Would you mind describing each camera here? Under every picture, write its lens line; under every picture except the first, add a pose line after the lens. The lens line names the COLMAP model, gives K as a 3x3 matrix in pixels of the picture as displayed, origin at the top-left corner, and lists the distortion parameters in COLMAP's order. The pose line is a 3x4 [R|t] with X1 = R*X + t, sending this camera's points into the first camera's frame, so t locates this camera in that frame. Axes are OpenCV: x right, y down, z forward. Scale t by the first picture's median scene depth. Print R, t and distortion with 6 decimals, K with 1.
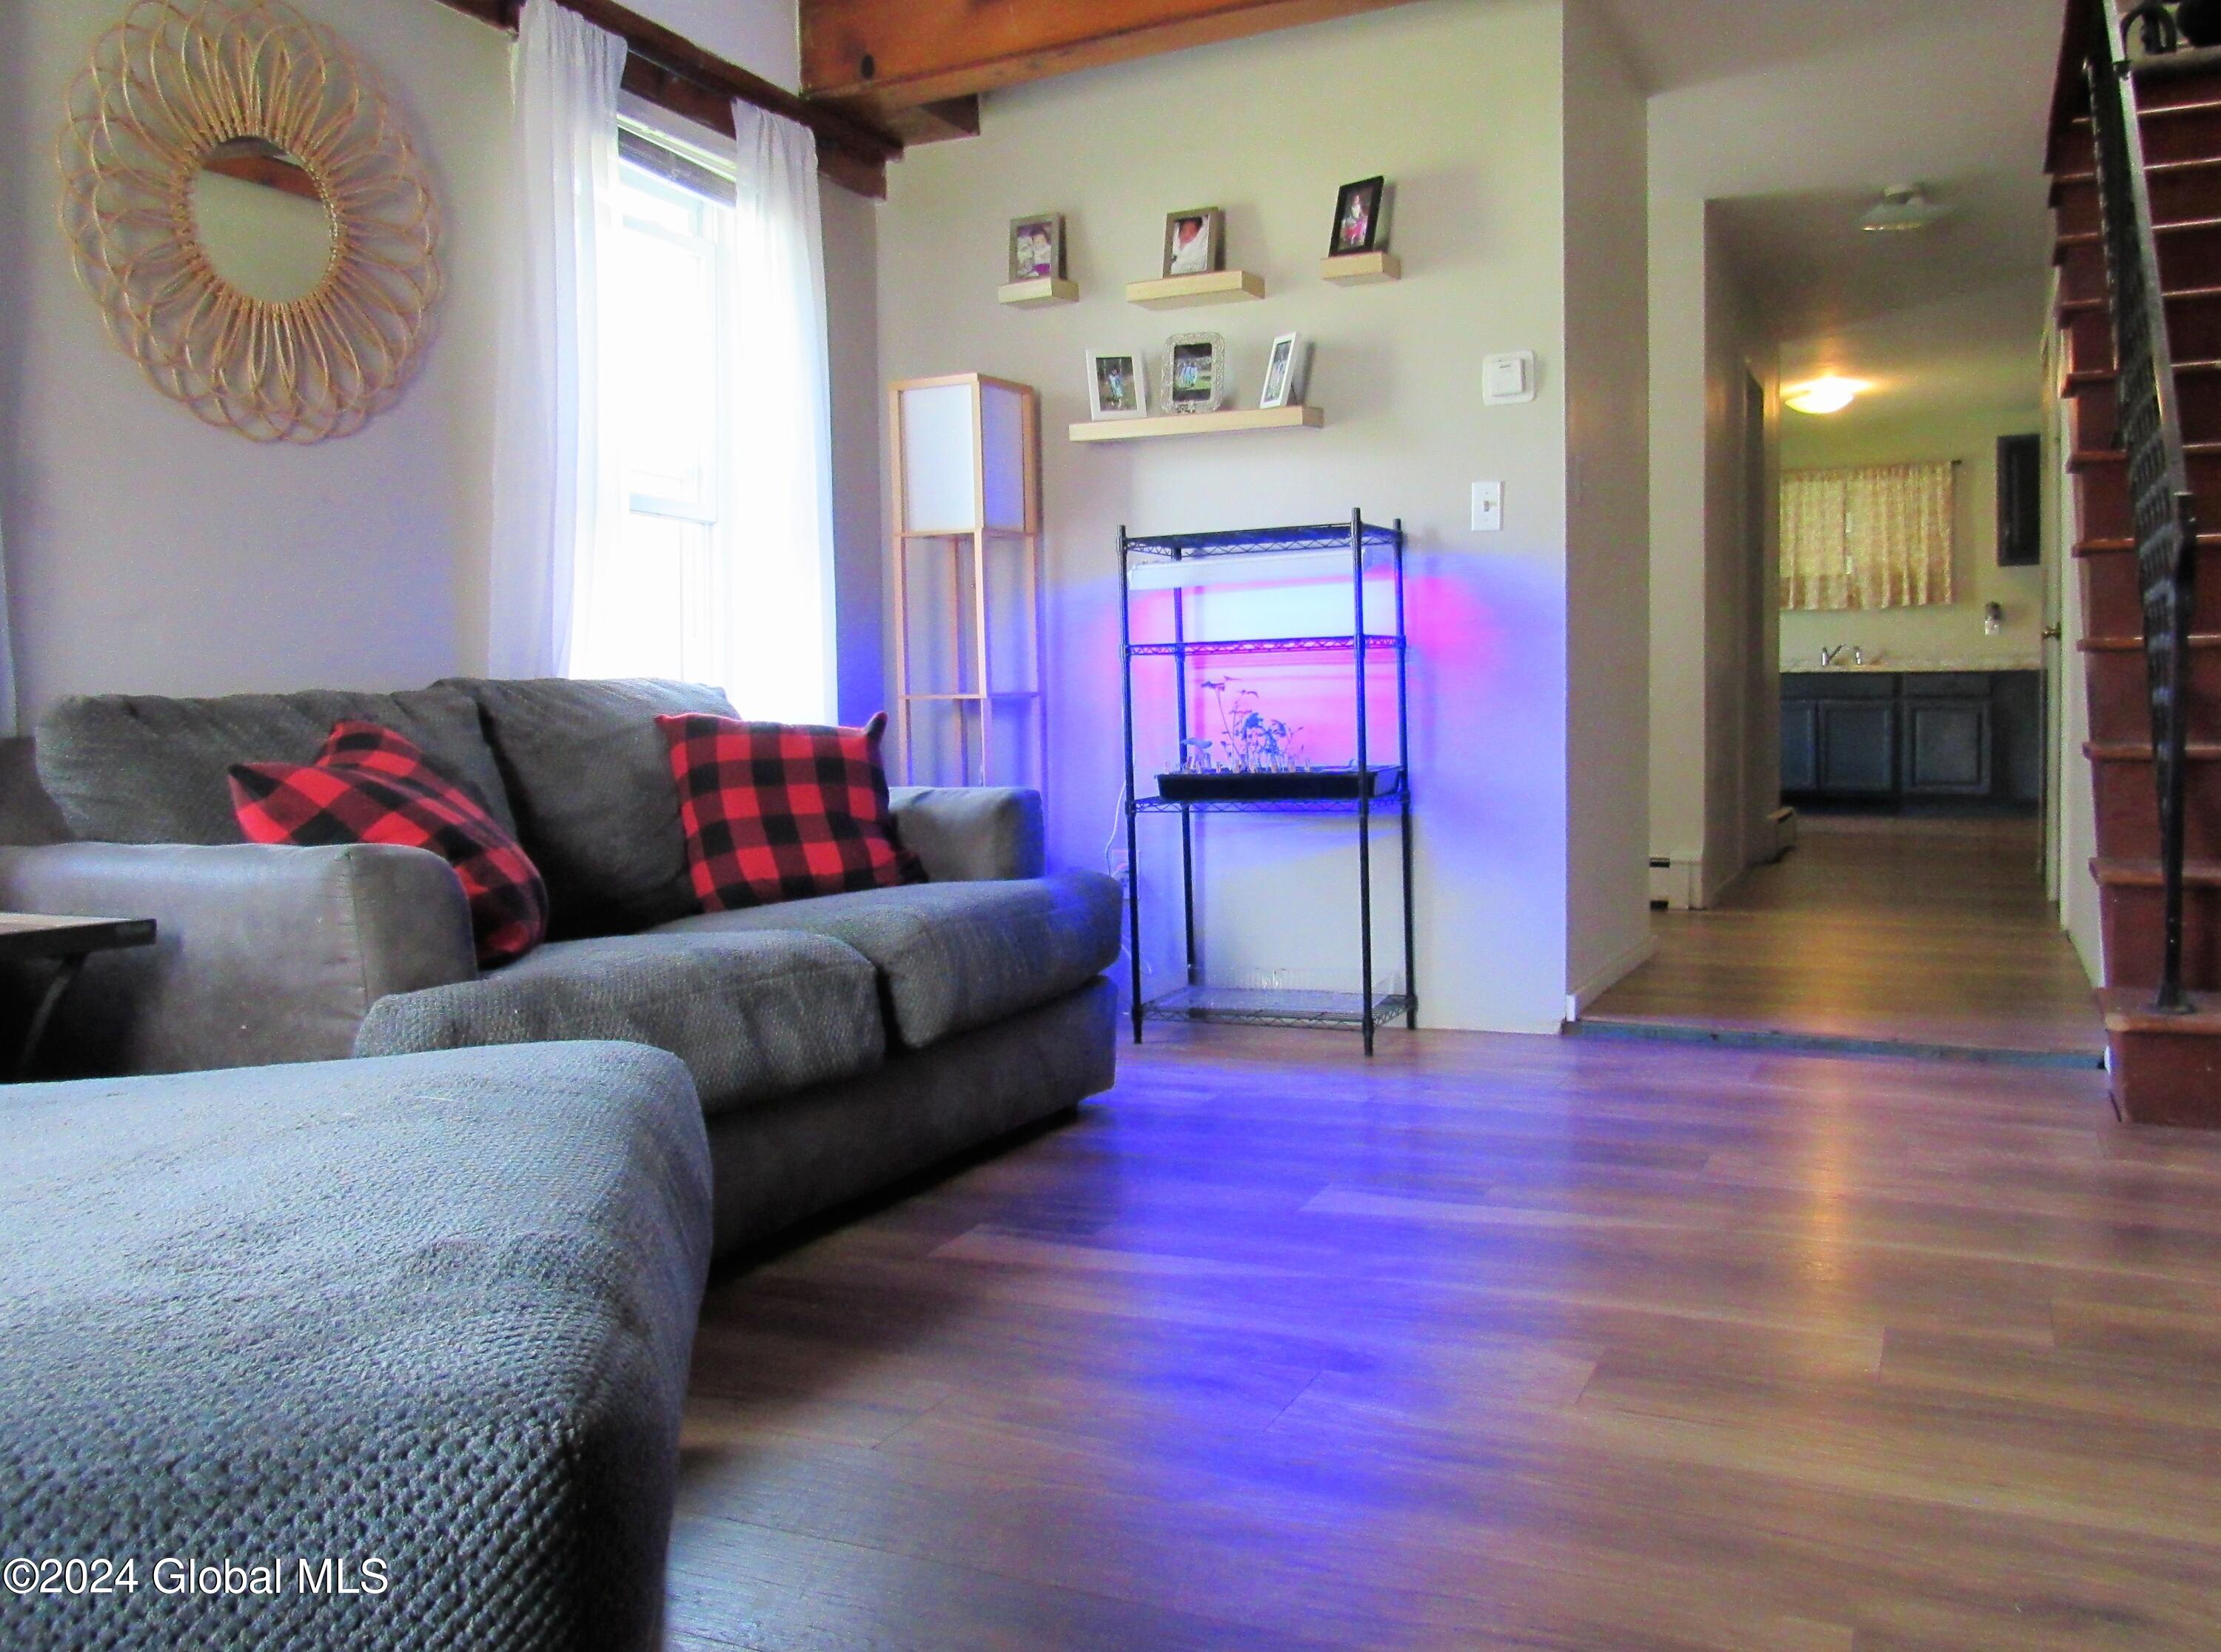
lens RADIAL K [[1790.0, 0, 1115.9], [0, 1790.0, 824.1], [0, 0, 1]] dist [-0.052474, -0.005847]
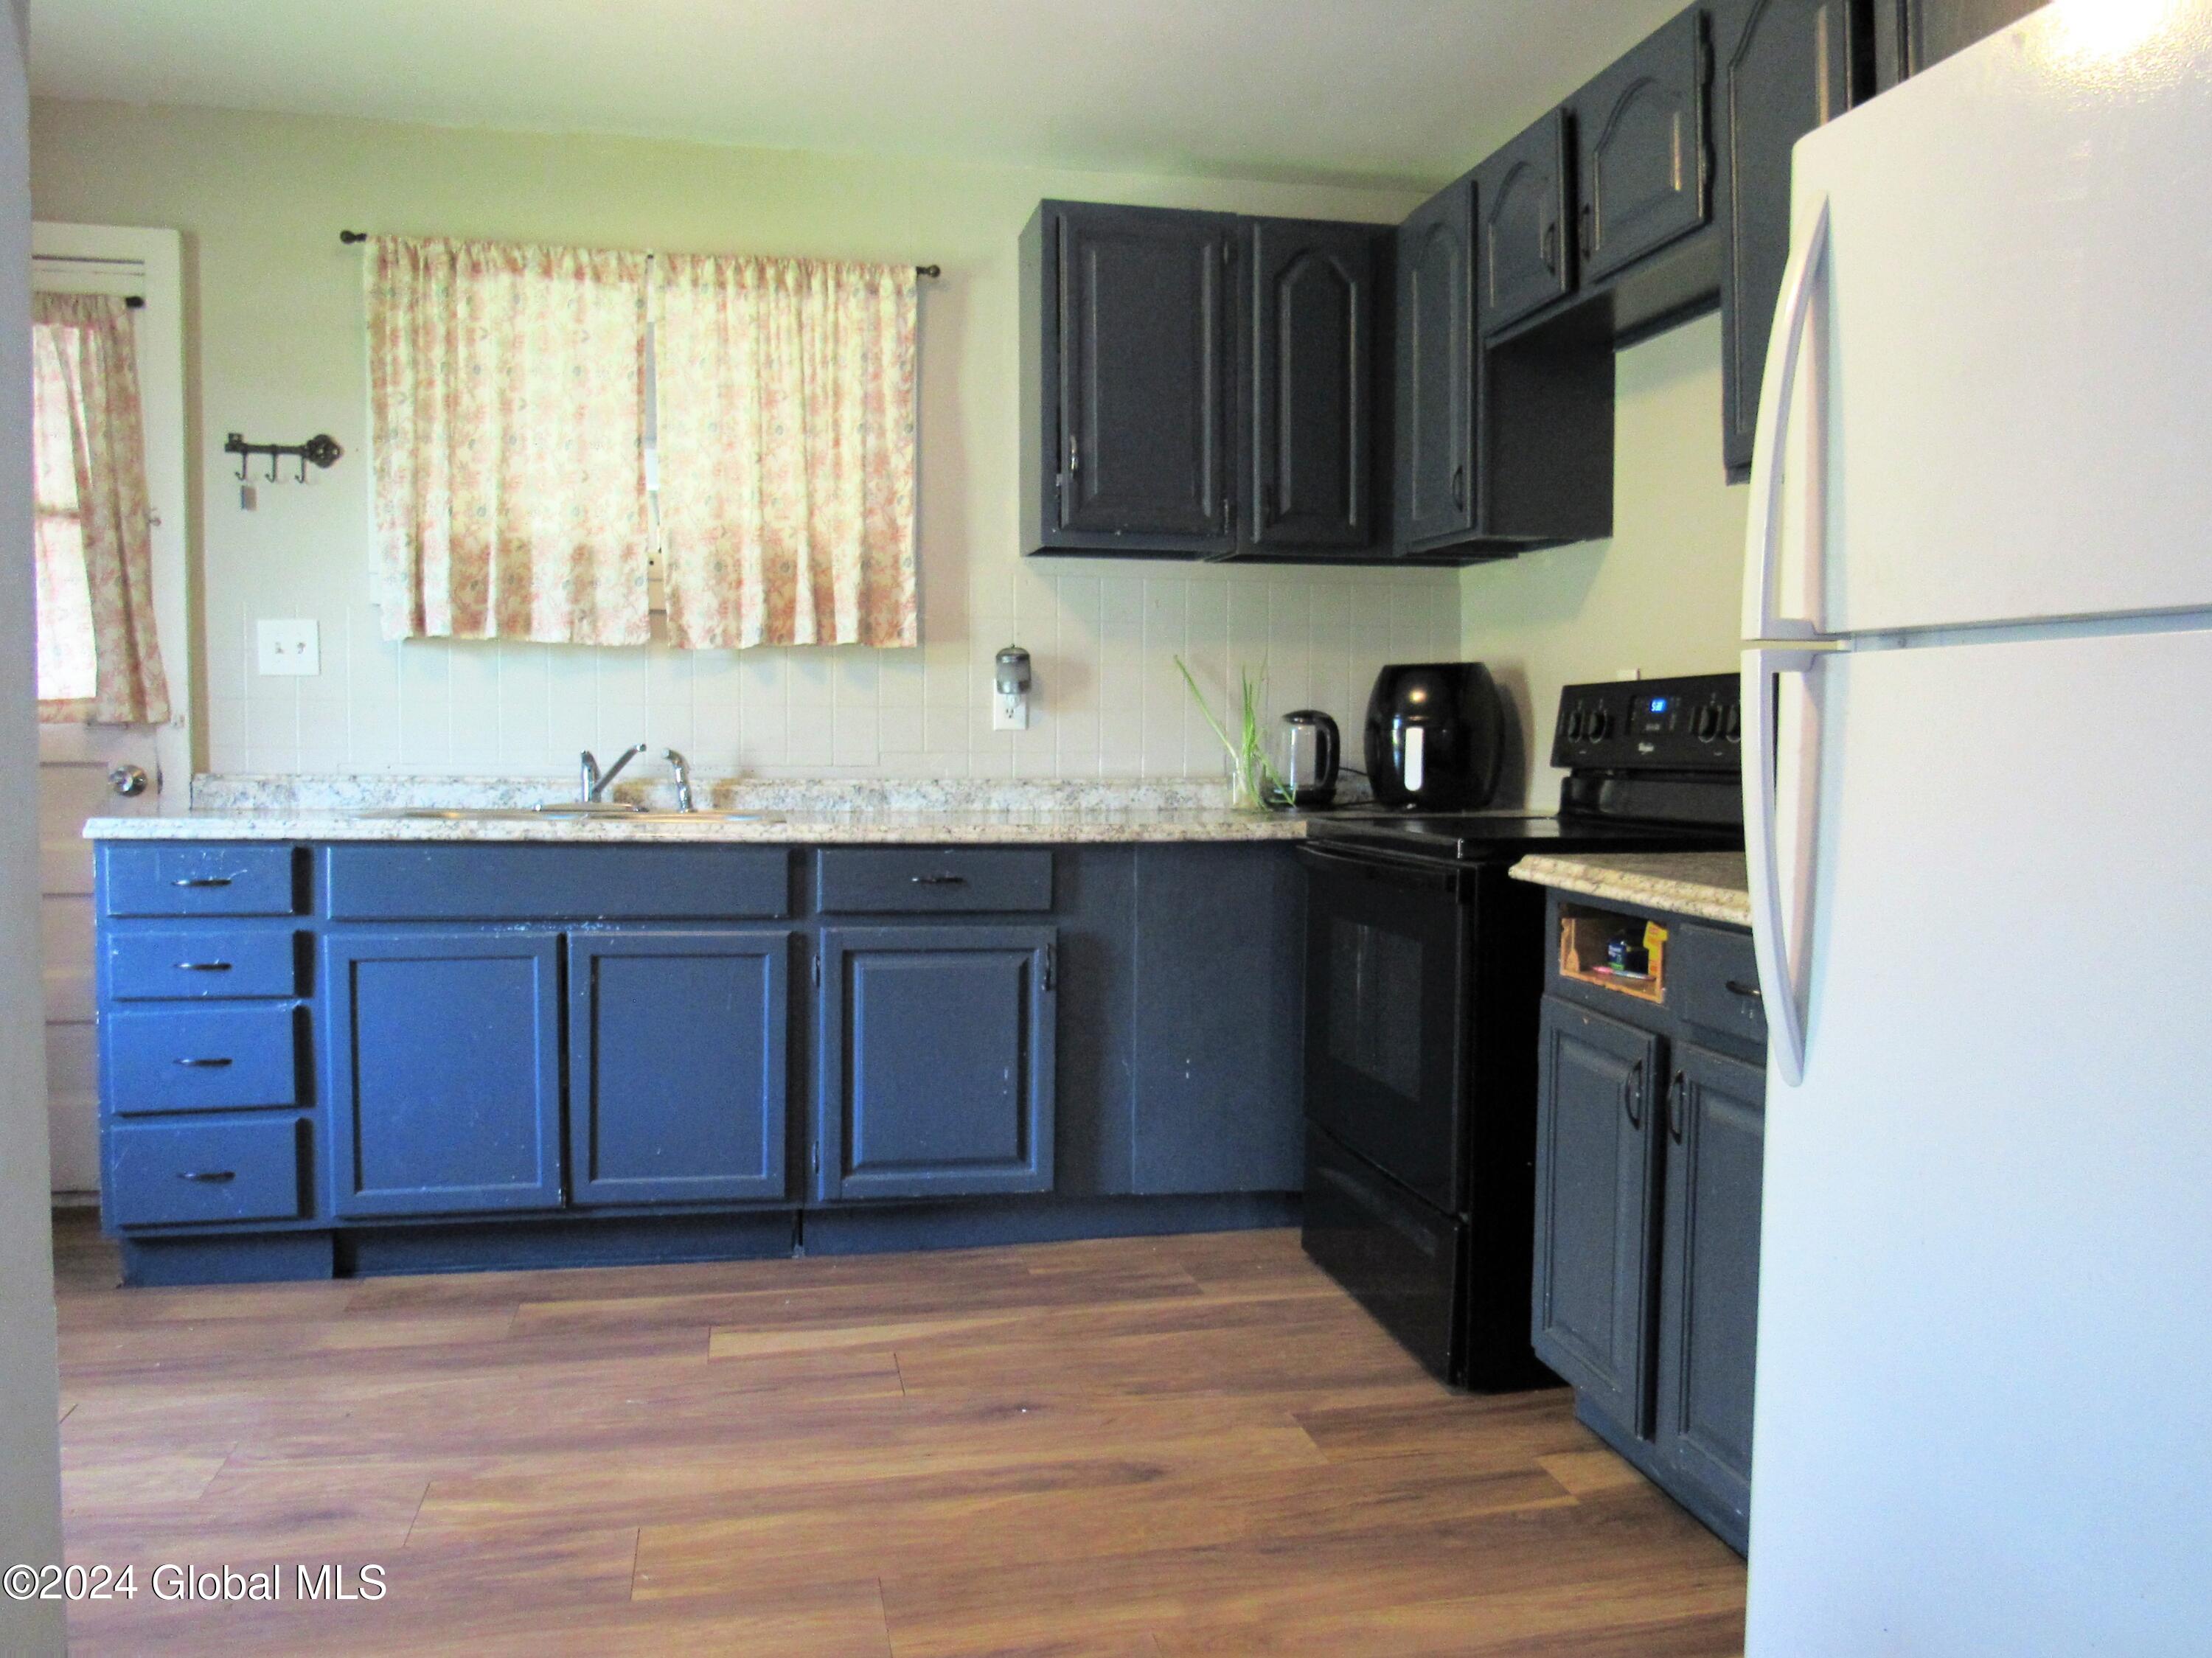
lens RADIAL K [[1661.2, 0, 1102.8], [0, 1661.2, 821.1], [0, 0, 1]] dist [-0.023699, 0.004076]
pose [[0.795818, -0.004881, 0.605517, 0.286909], [0.020419, 0.999615, -0.018778, -0.079096], [-0.605192, 0.027307, 0.795611, 0.689425]]
